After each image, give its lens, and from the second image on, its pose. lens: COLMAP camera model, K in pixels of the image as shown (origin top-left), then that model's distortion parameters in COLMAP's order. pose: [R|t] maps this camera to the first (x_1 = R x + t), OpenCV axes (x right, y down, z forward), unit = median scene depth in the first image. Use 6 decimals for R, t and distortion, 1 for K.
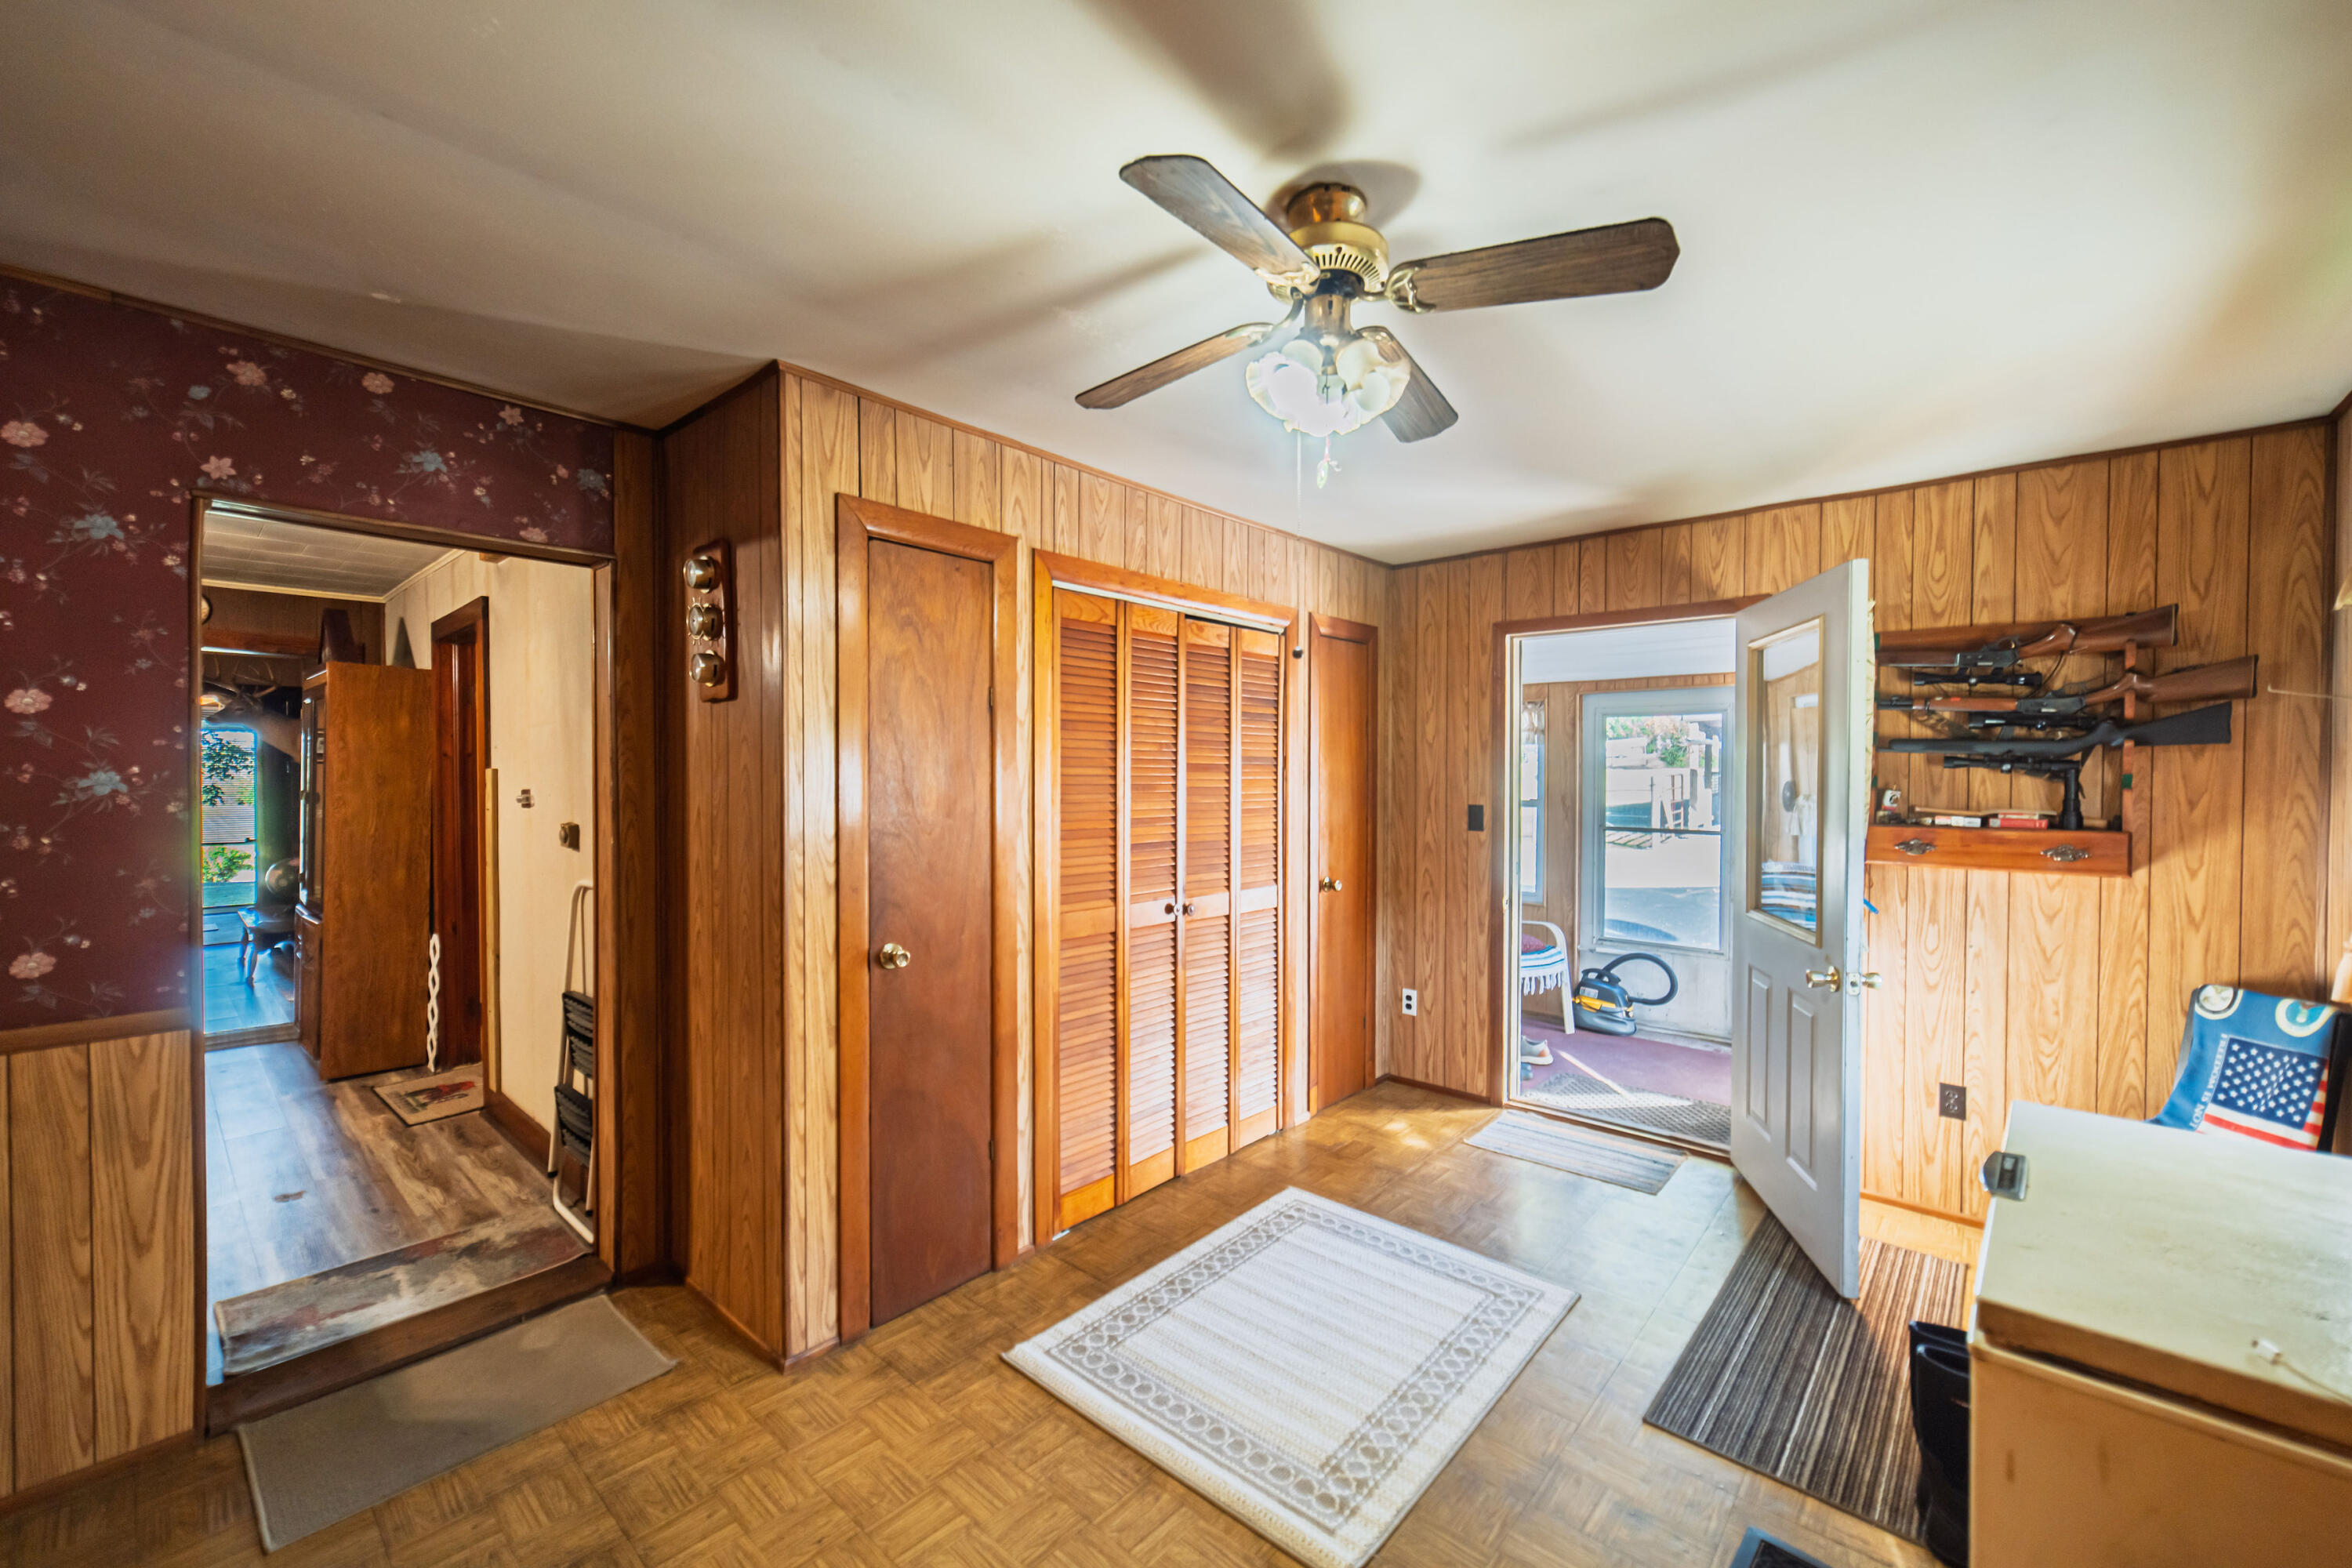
lens RADIAL K [[933.4, 0, 1179.0], [0, 933.4, 777.6], [0, 0, 1]] dist [0.000272, 0.000477]
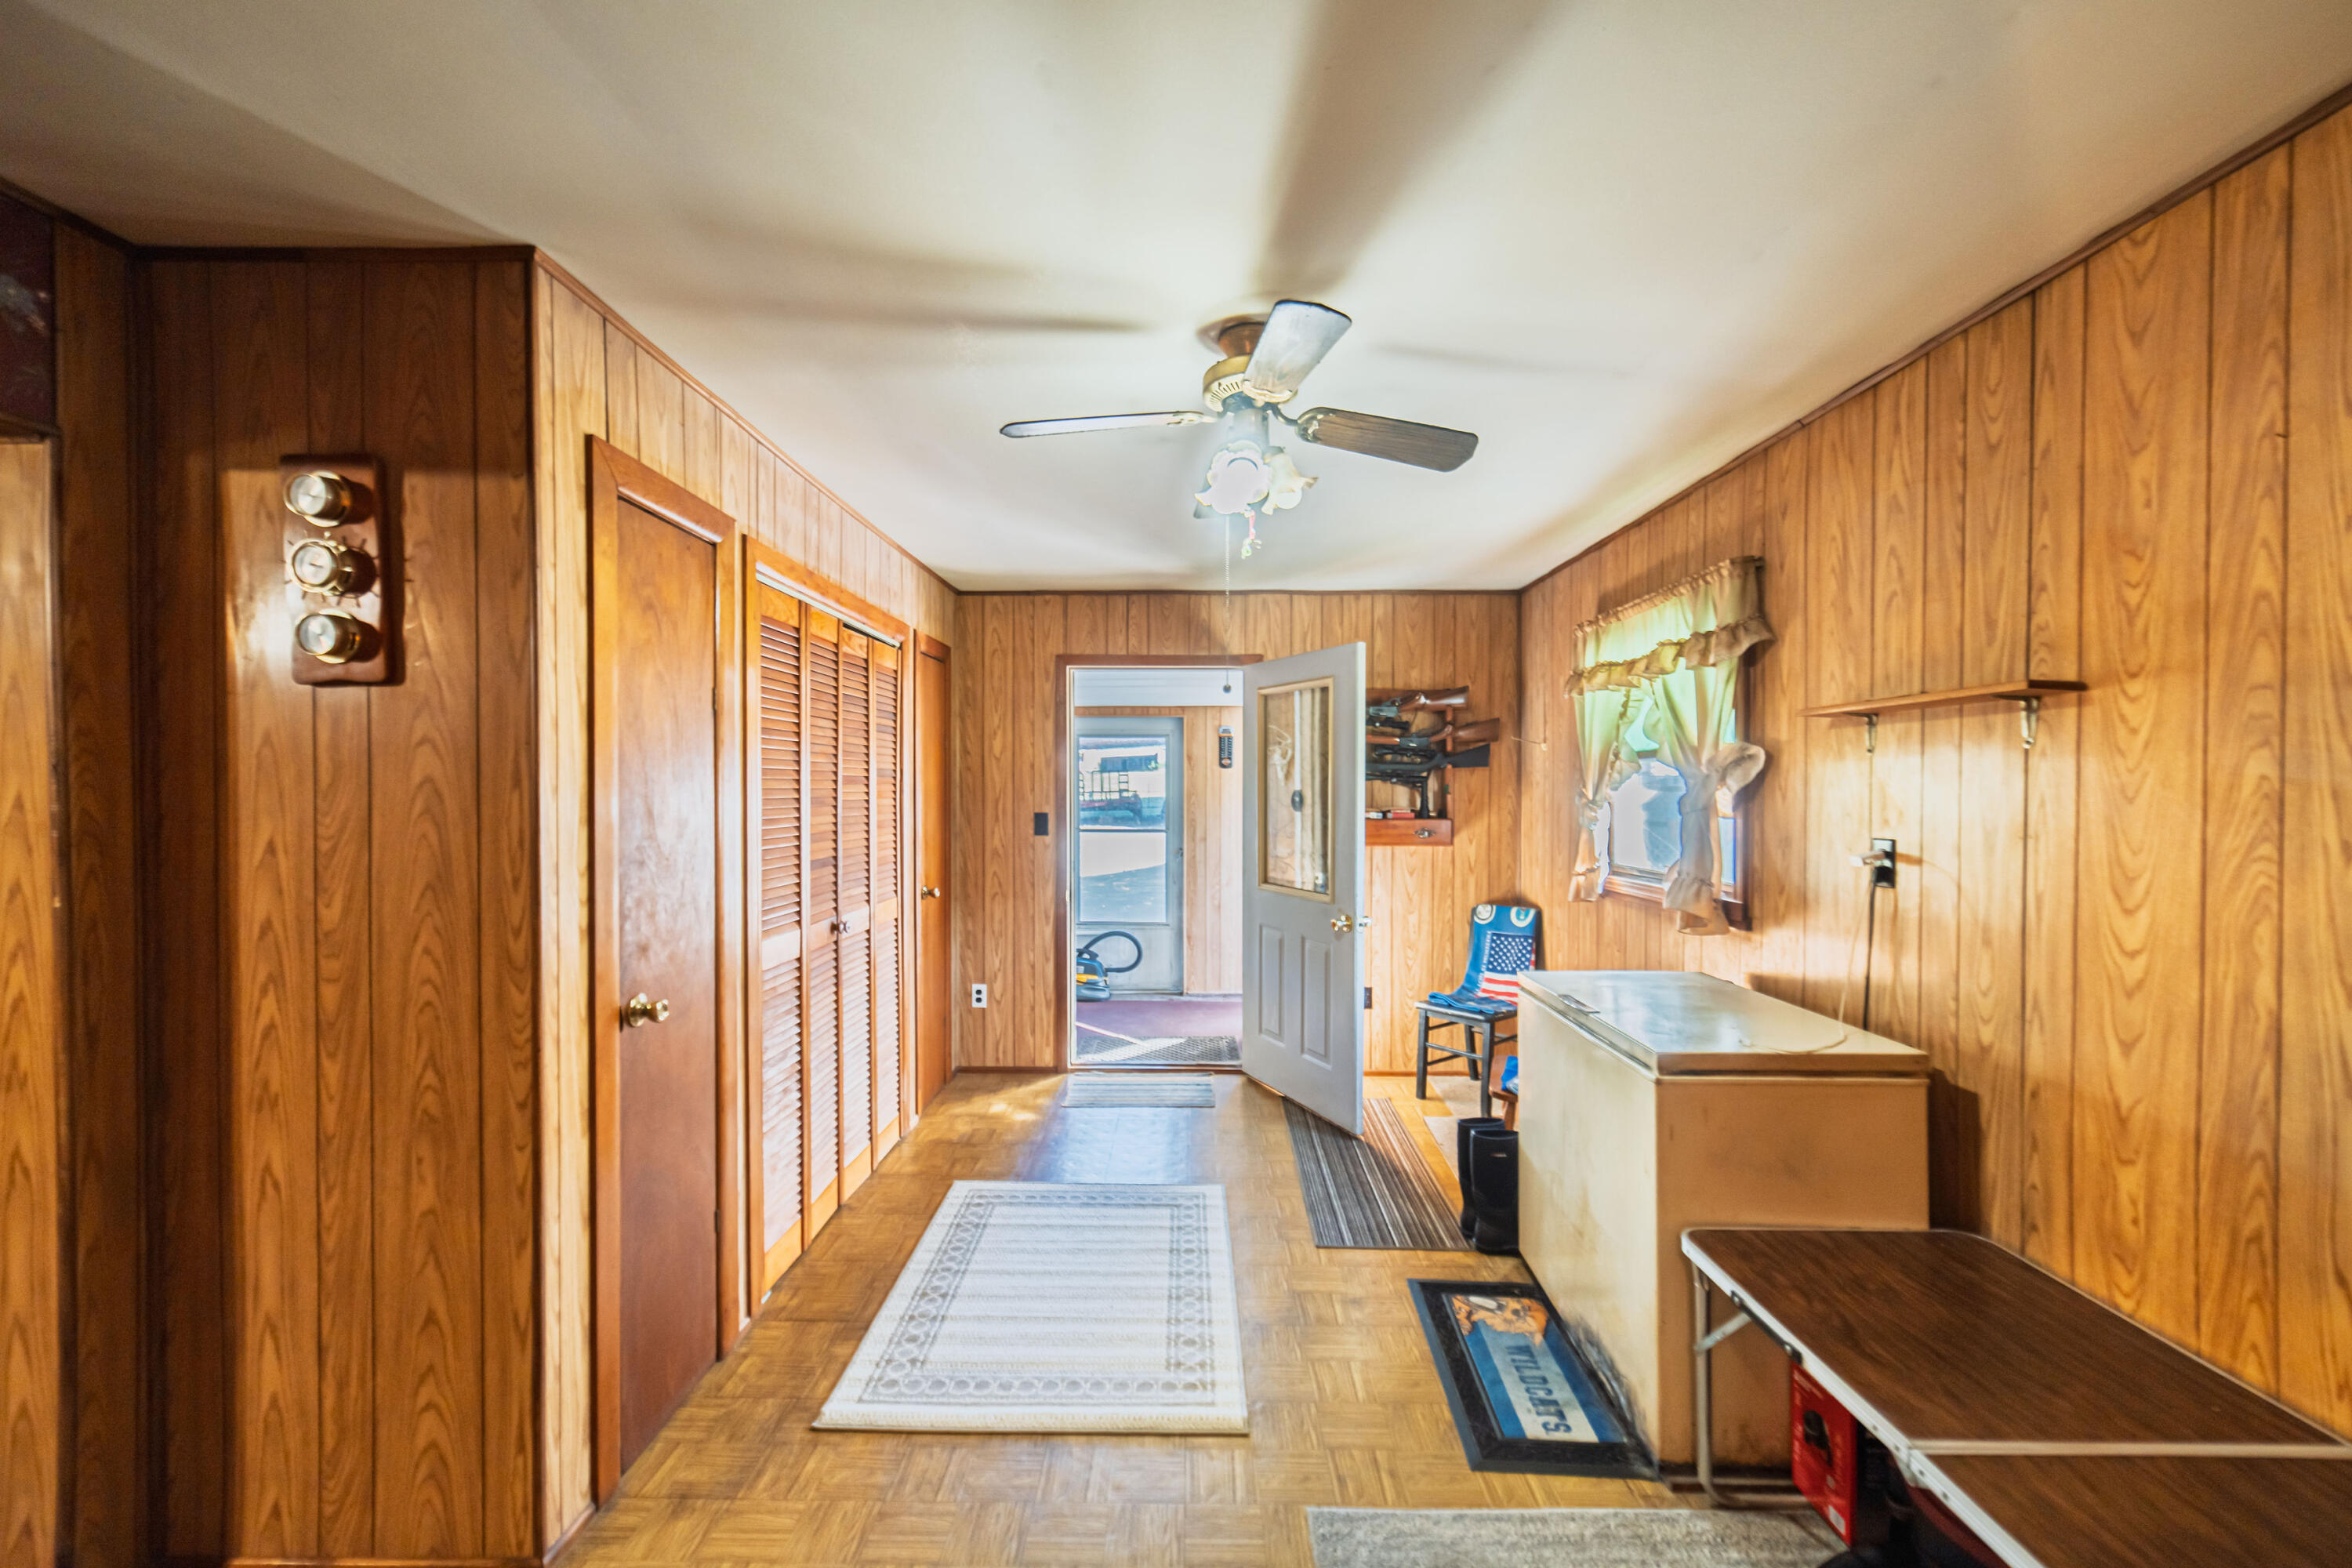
lens RADIAL K [[908.0, 0, 1176.0], [0, 908.0, 784.0], [0, 0, 1]] dist [0.000535, 0.000425]
pose [[0.757397, -0.002774, 0.652949, -0.405929], [0.005877, 0.999979, -0.002569, -0.002517], [-0.652929, 0.005783, 0.757397, 0.076116]]
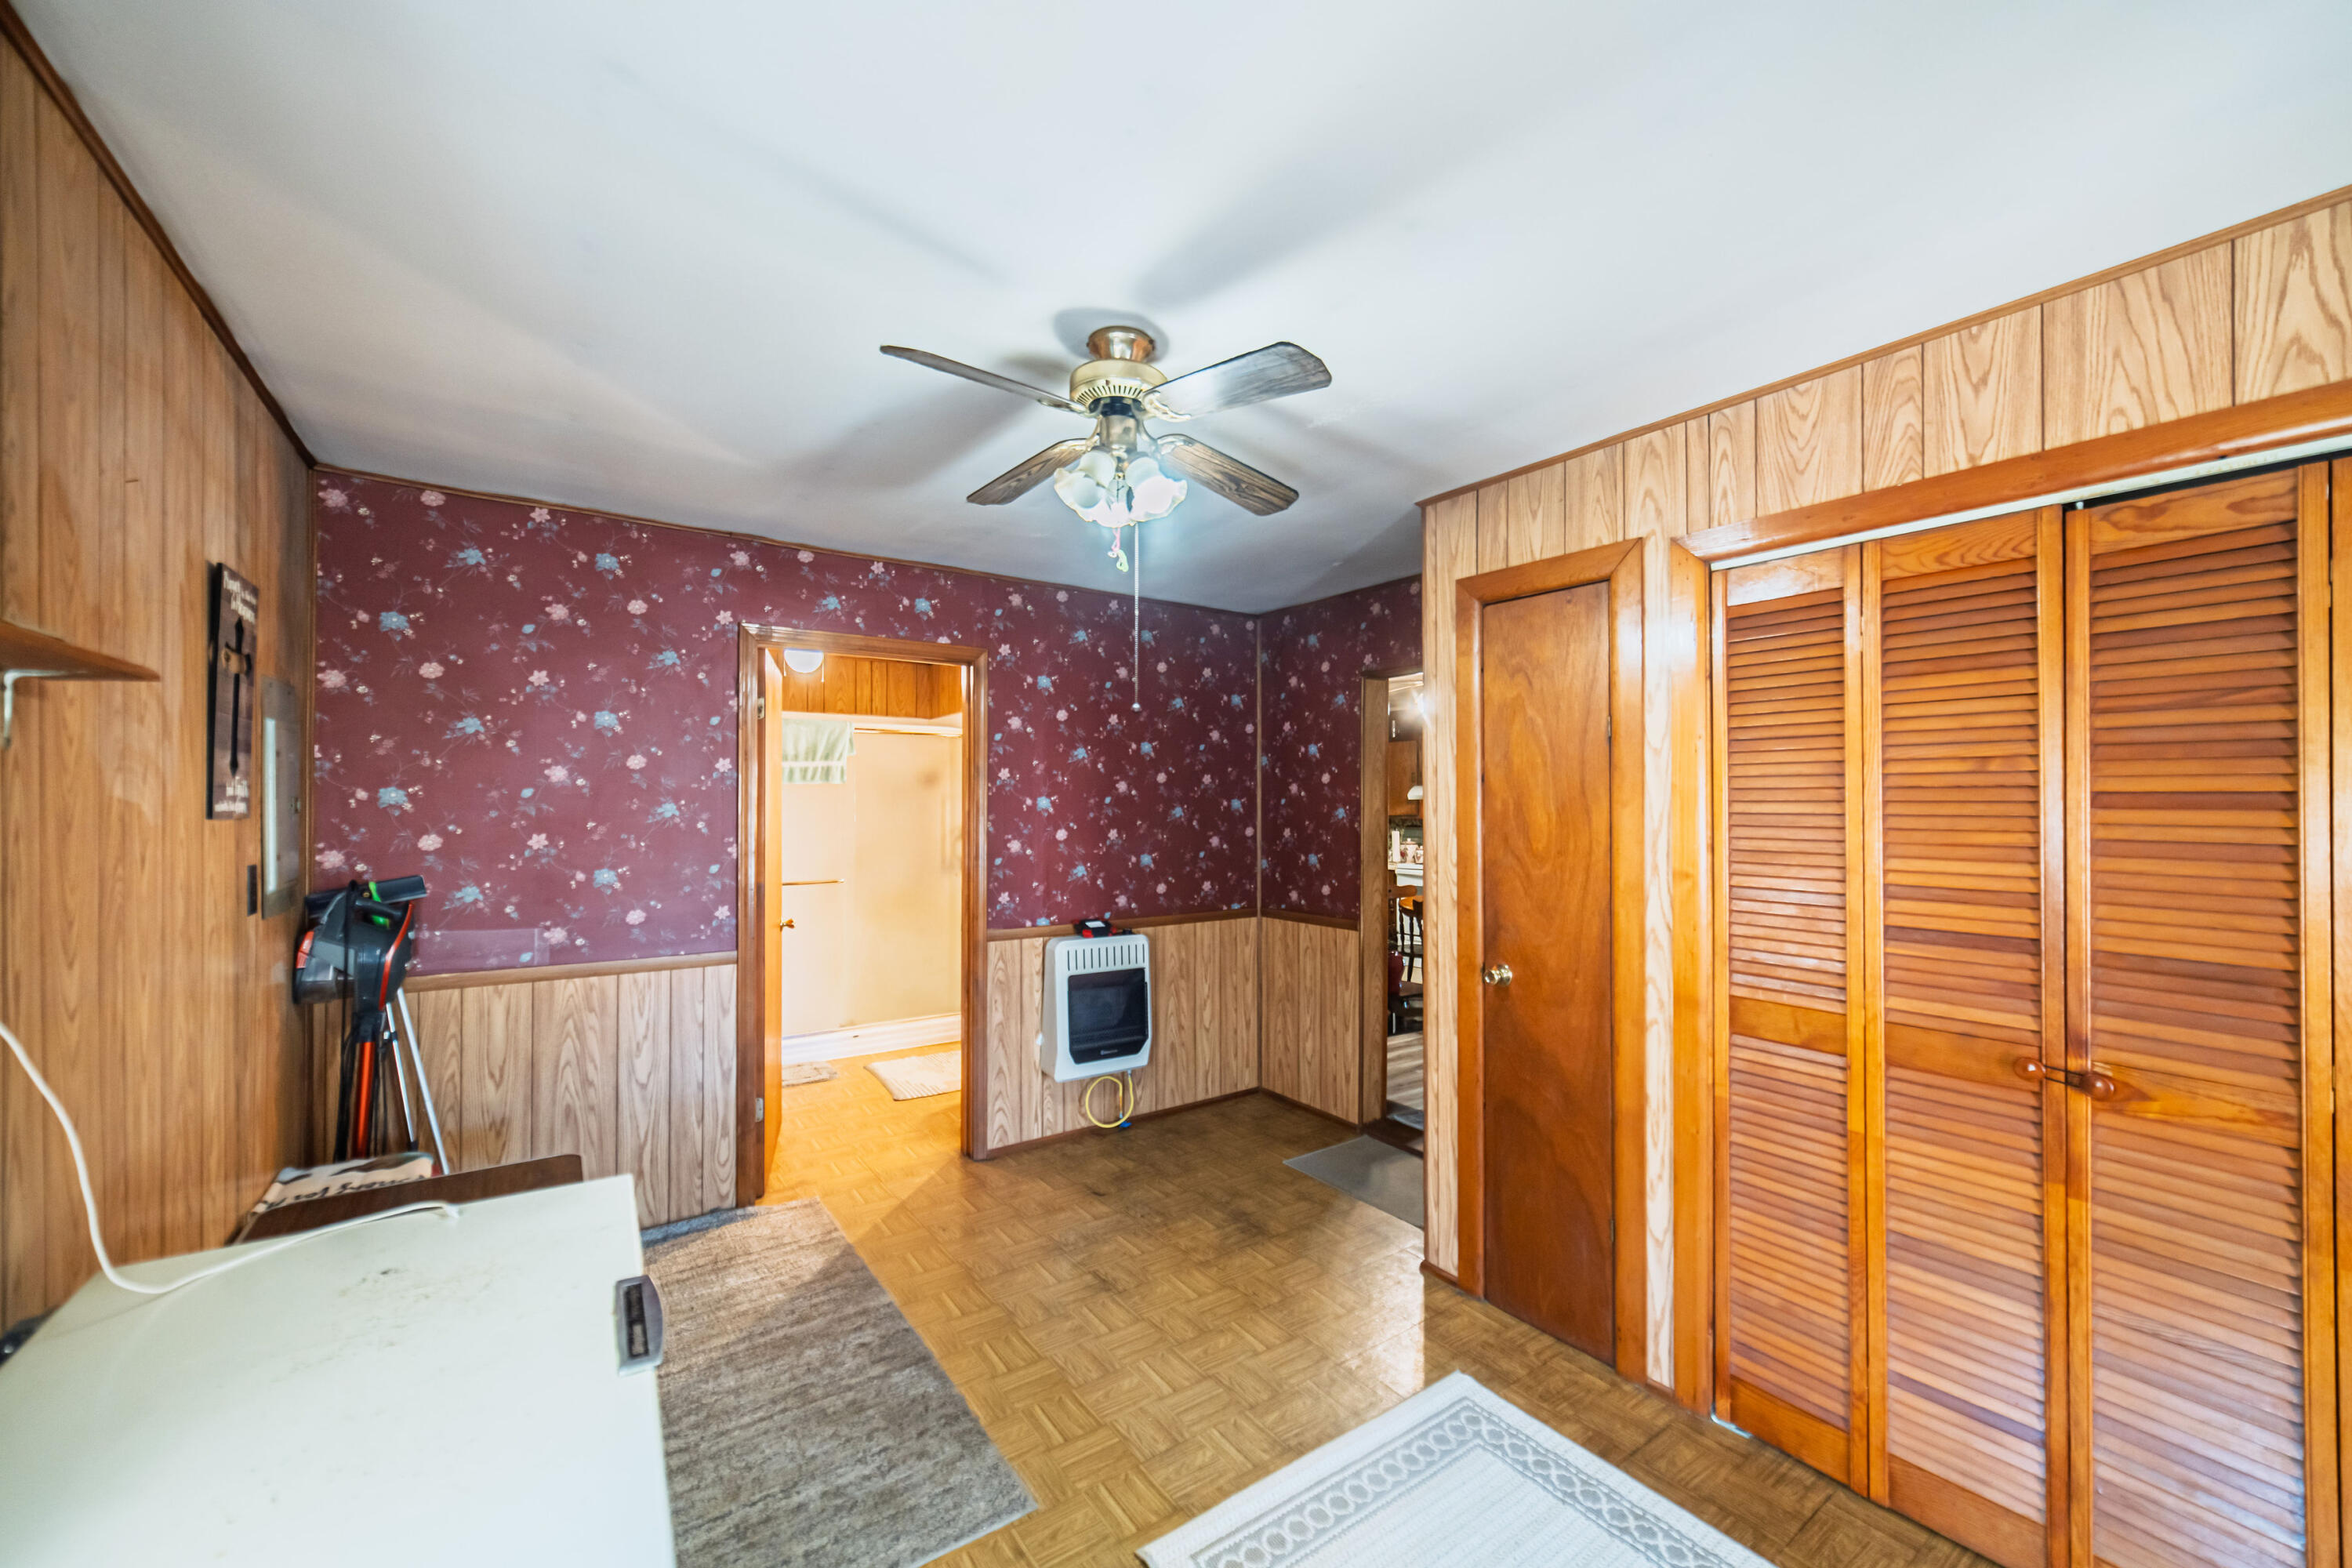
lens RADIAL K [[908.0, 0, 1176.0], [0, 908.0, 784.0], [0, 0, 1]] dist [0.000535, 0.000425]
pose [[-0.228160, -0.025324, -0.973294, 0.716748], [-0.008103, 0.999676, -0.024111, -0.005017], [0.973590, 0.002385, -0.228291, 0.751624]]
